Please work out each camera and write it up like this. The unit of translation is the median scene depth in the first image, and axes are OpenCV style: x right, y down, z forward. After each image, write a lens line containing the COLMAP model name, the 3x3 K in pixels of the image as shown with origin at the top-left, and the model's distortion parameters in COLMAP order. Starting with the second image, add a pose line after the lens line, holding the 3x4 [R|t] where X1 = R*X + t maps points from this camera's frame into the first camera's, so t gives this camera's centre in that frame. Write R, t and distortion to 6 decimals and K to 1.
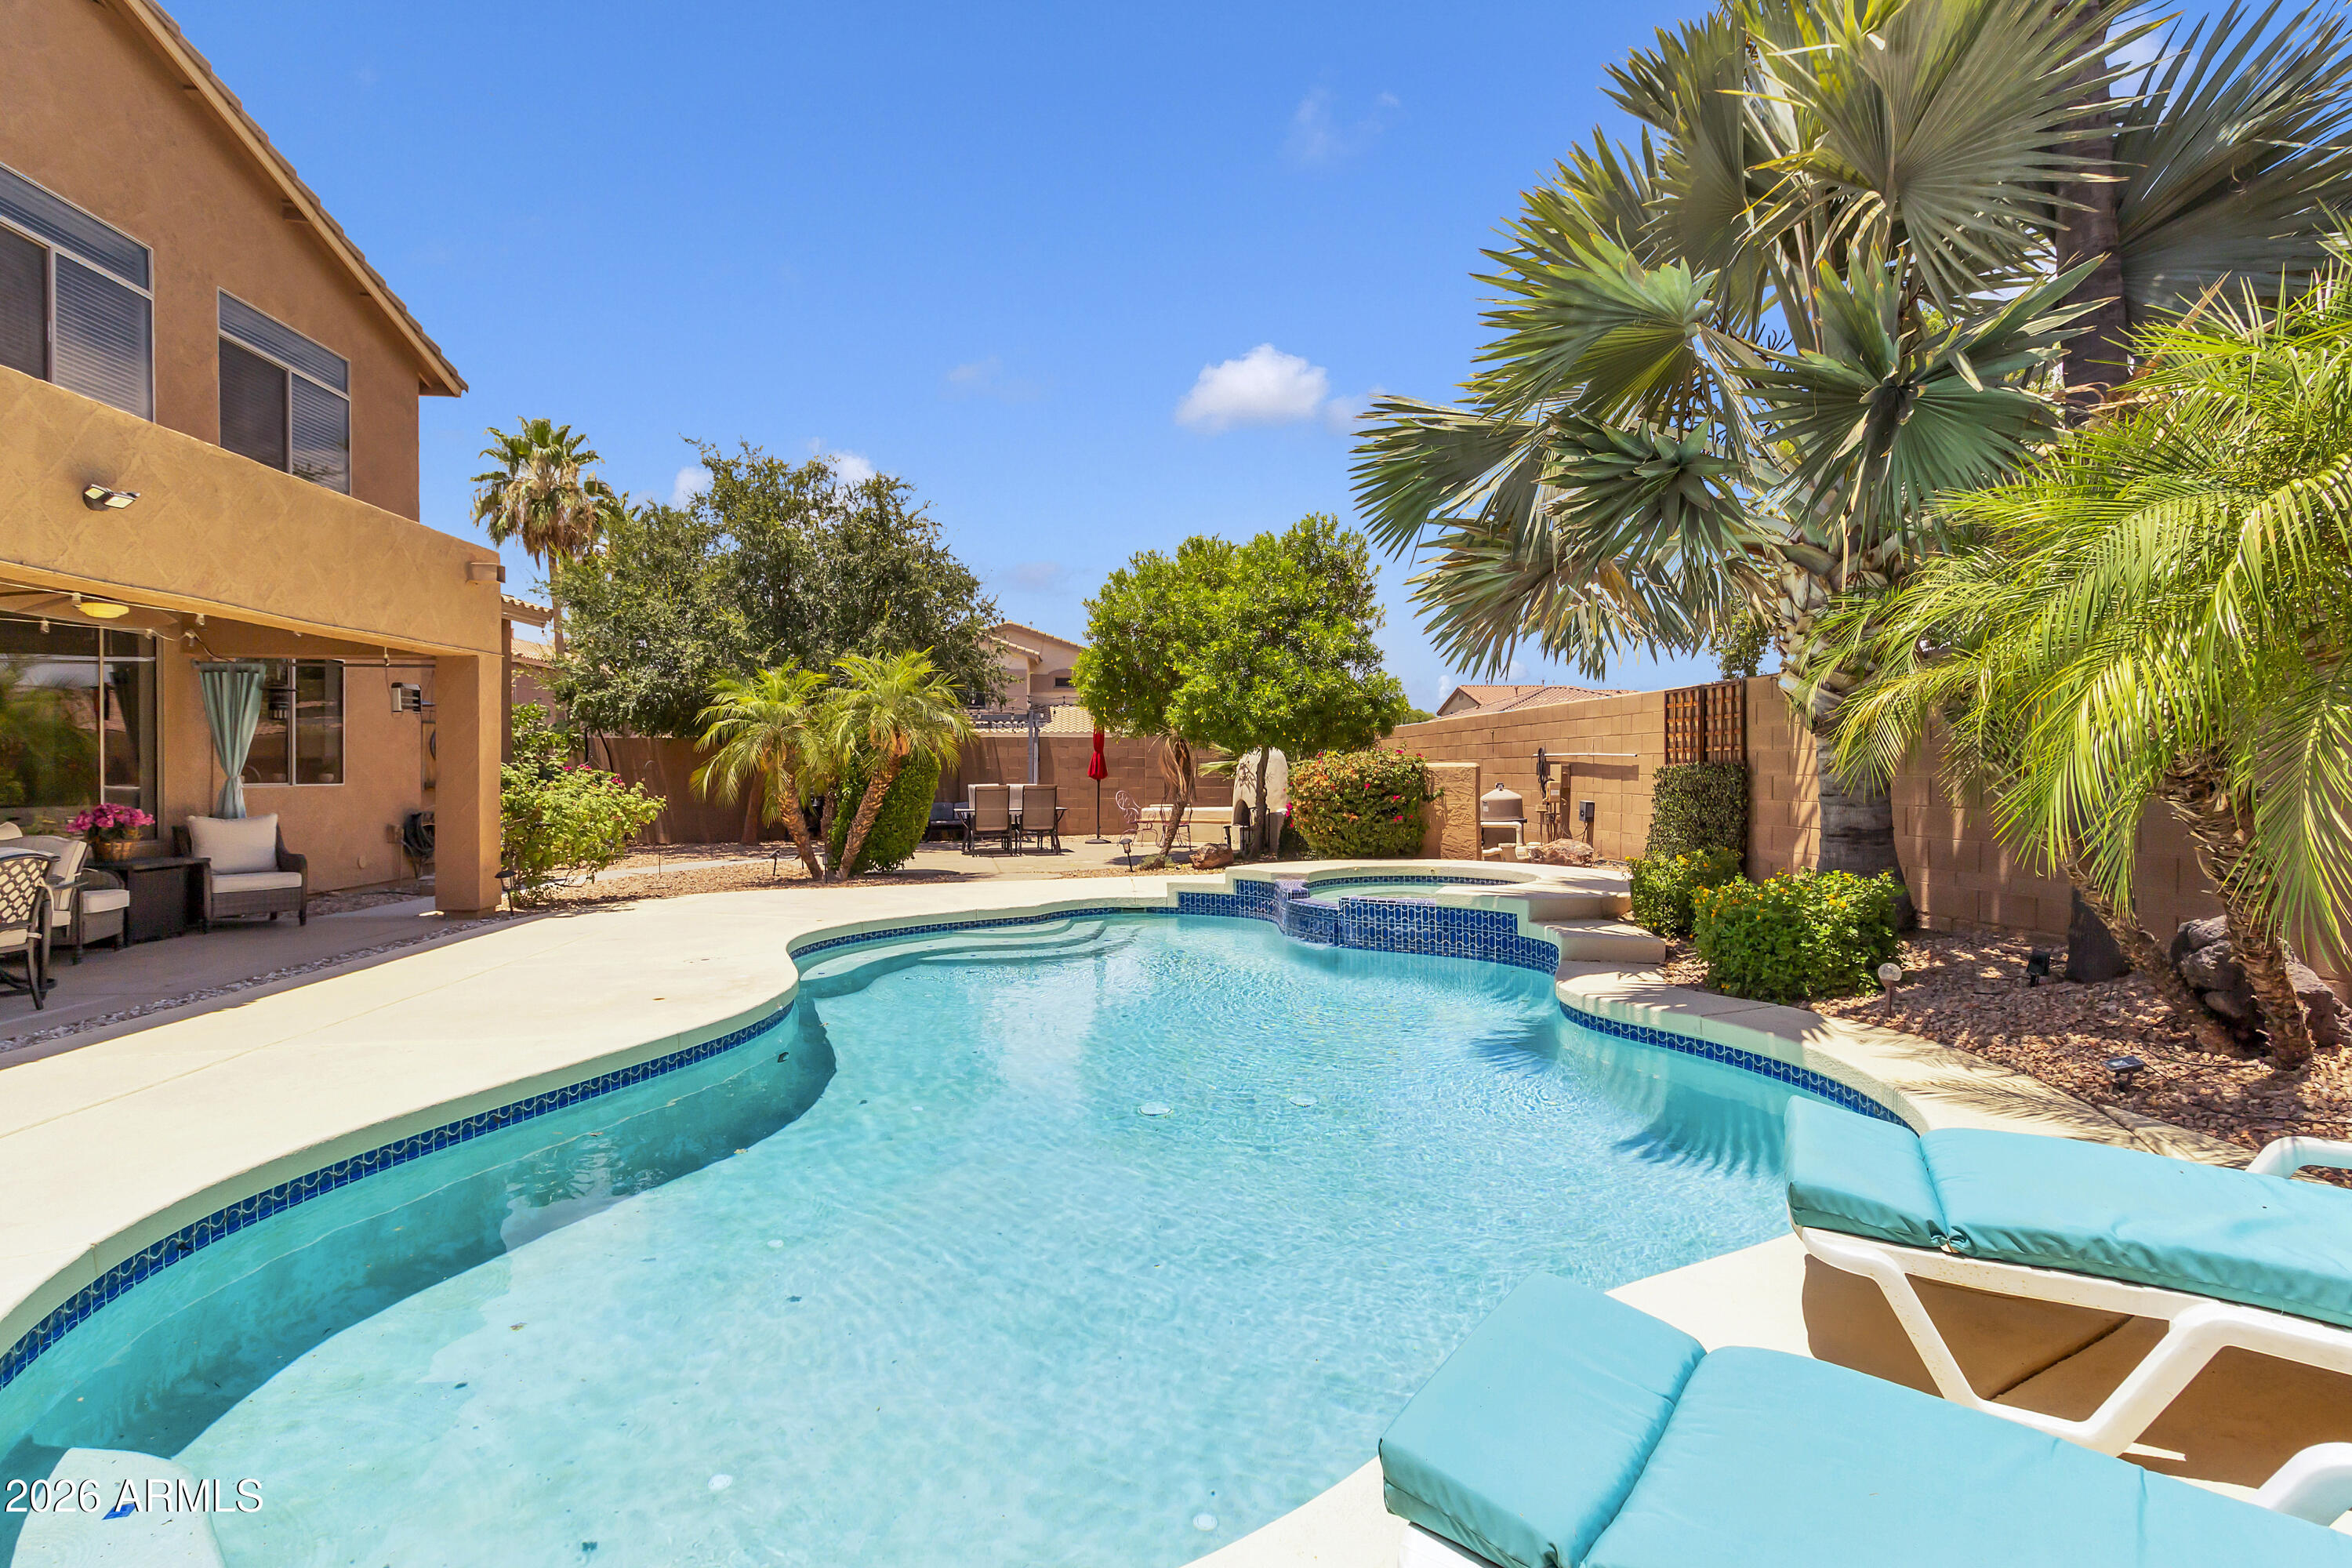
lens RADIAL K [[1114.9, 0, 1160.9], [0, 1114.9, 775.0], [0, 0, 1]] dist [0.001644, 0.000294]
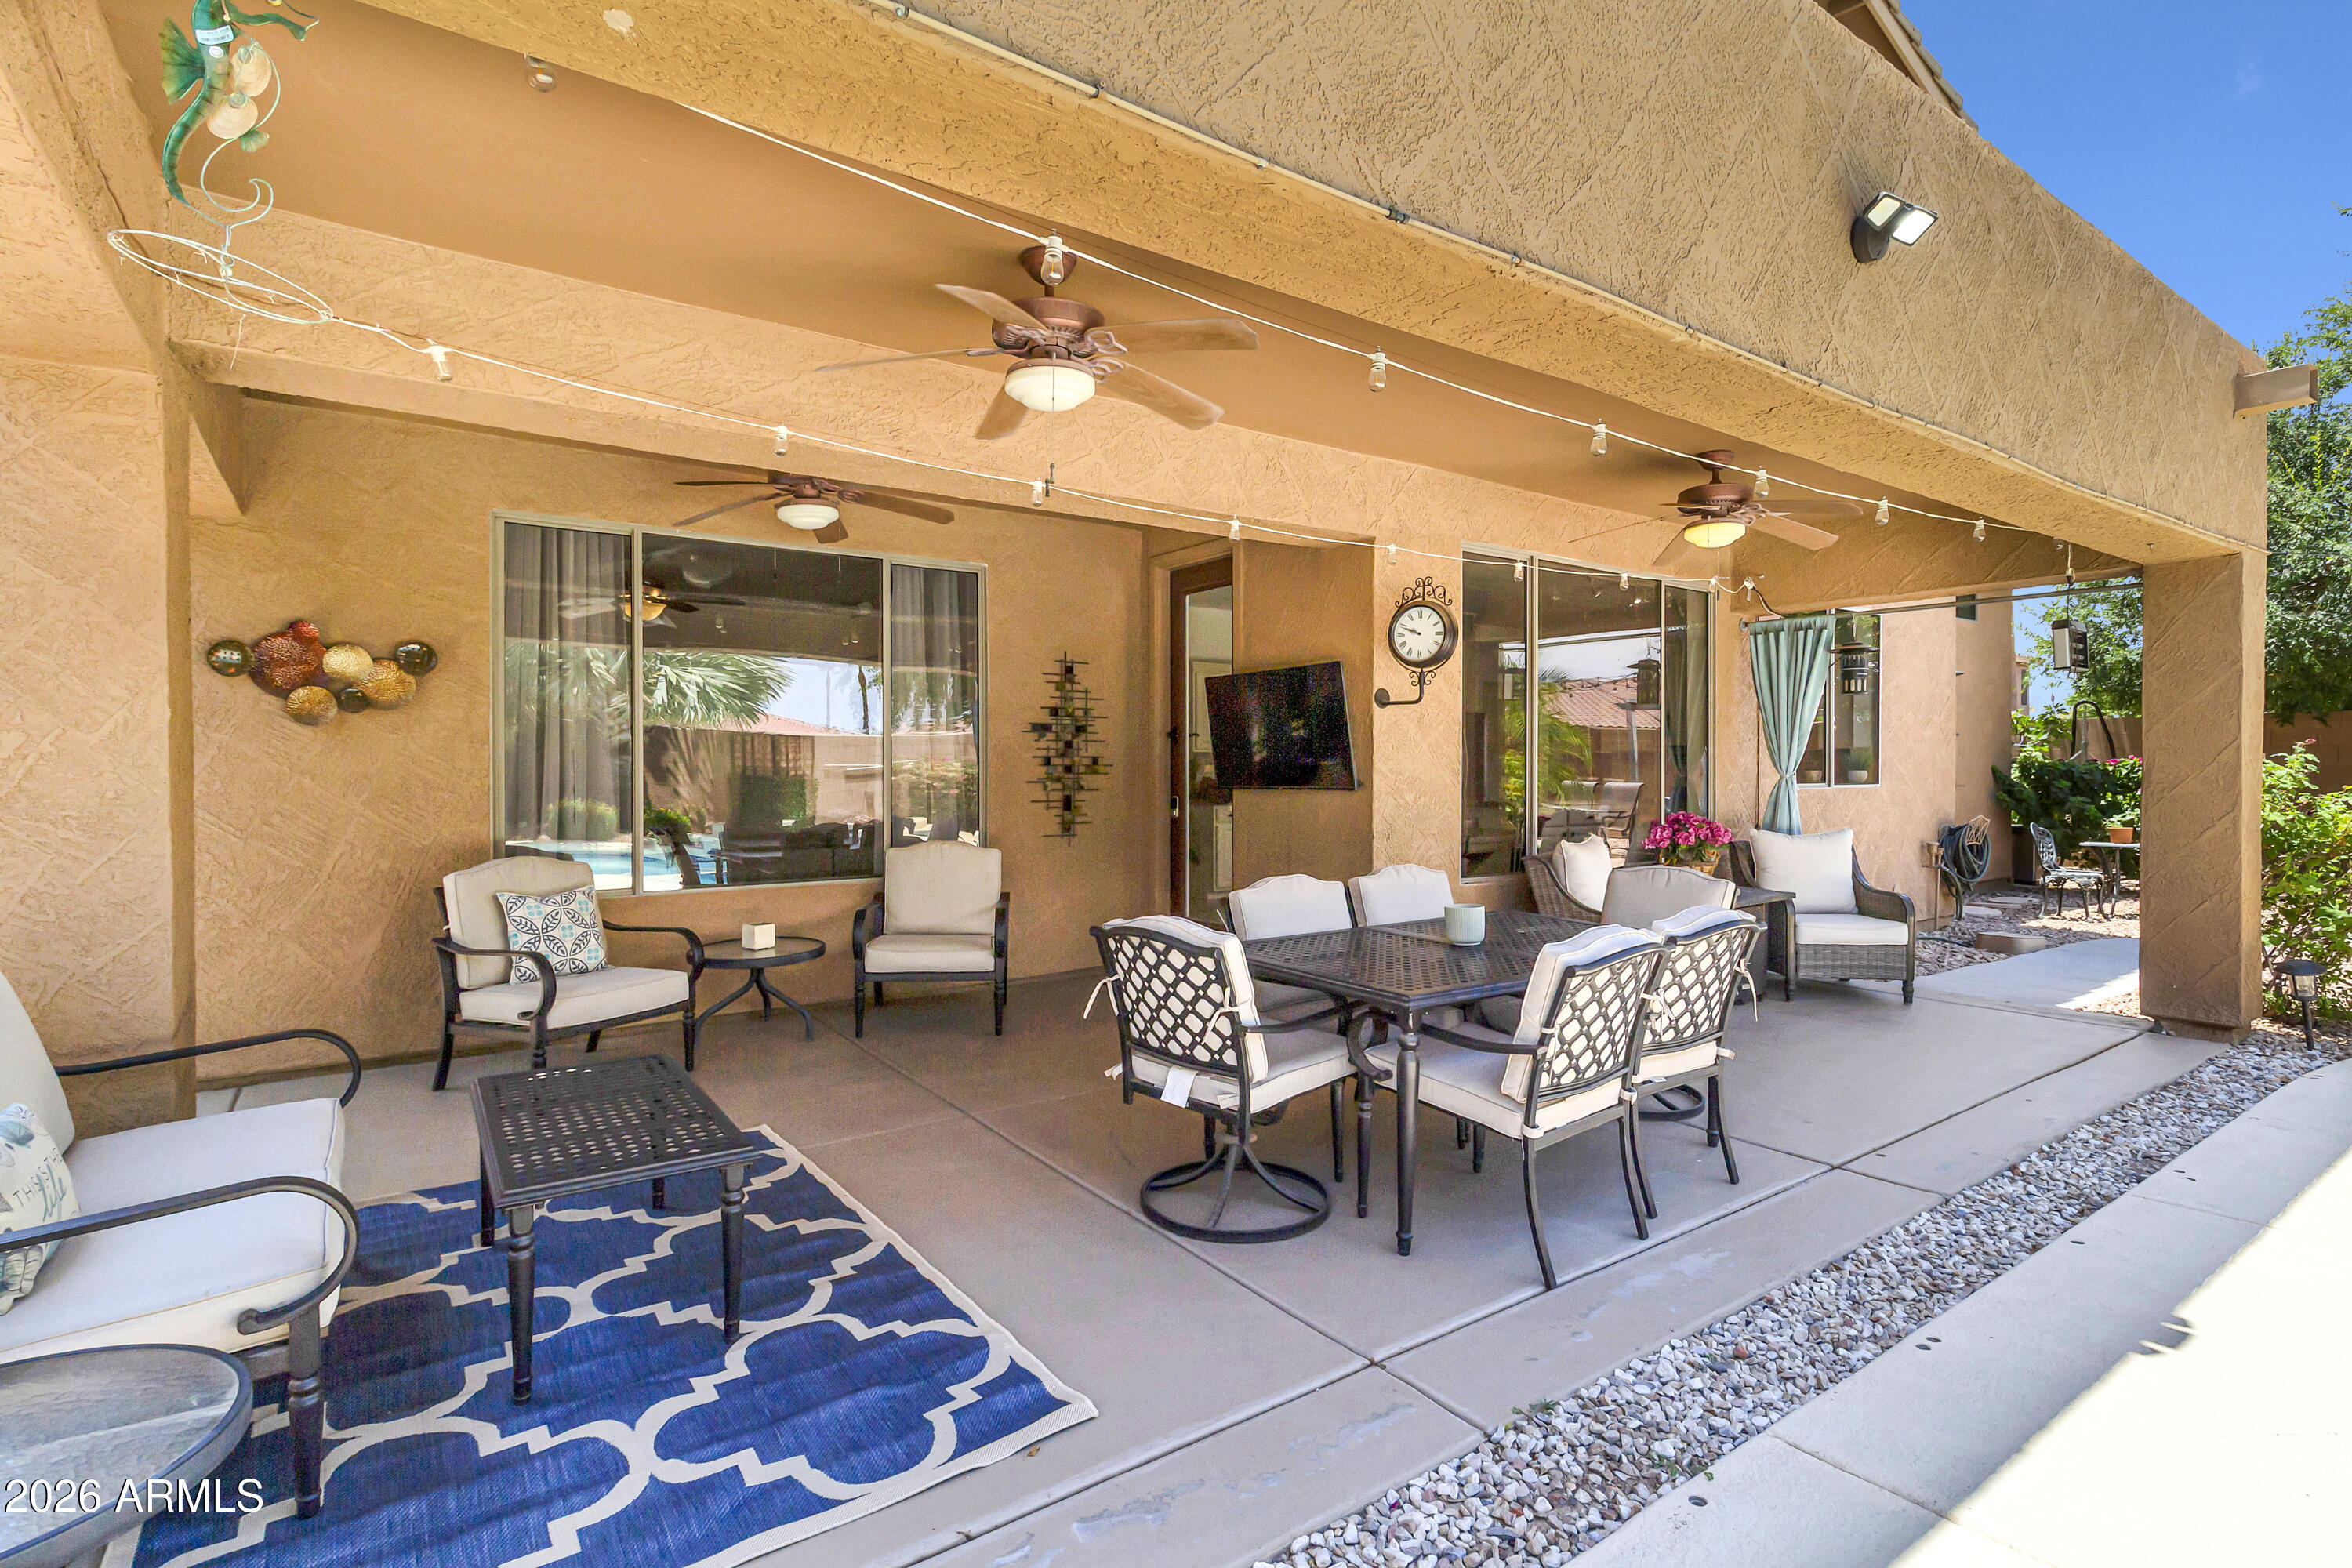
lens RADIAL K [[1114.6, 0, 1218.0], [0, 1114.6, 772.3], [0, 0, 1]] dist [0.003399, 0.000933]
pose [[0.541047, 0.004063, -0.840982, -0.433420], [-0.001516, 0.999991, 0.003855, -0.002918], [0.840991, -0.000811, 0.541049, 0.300551]]
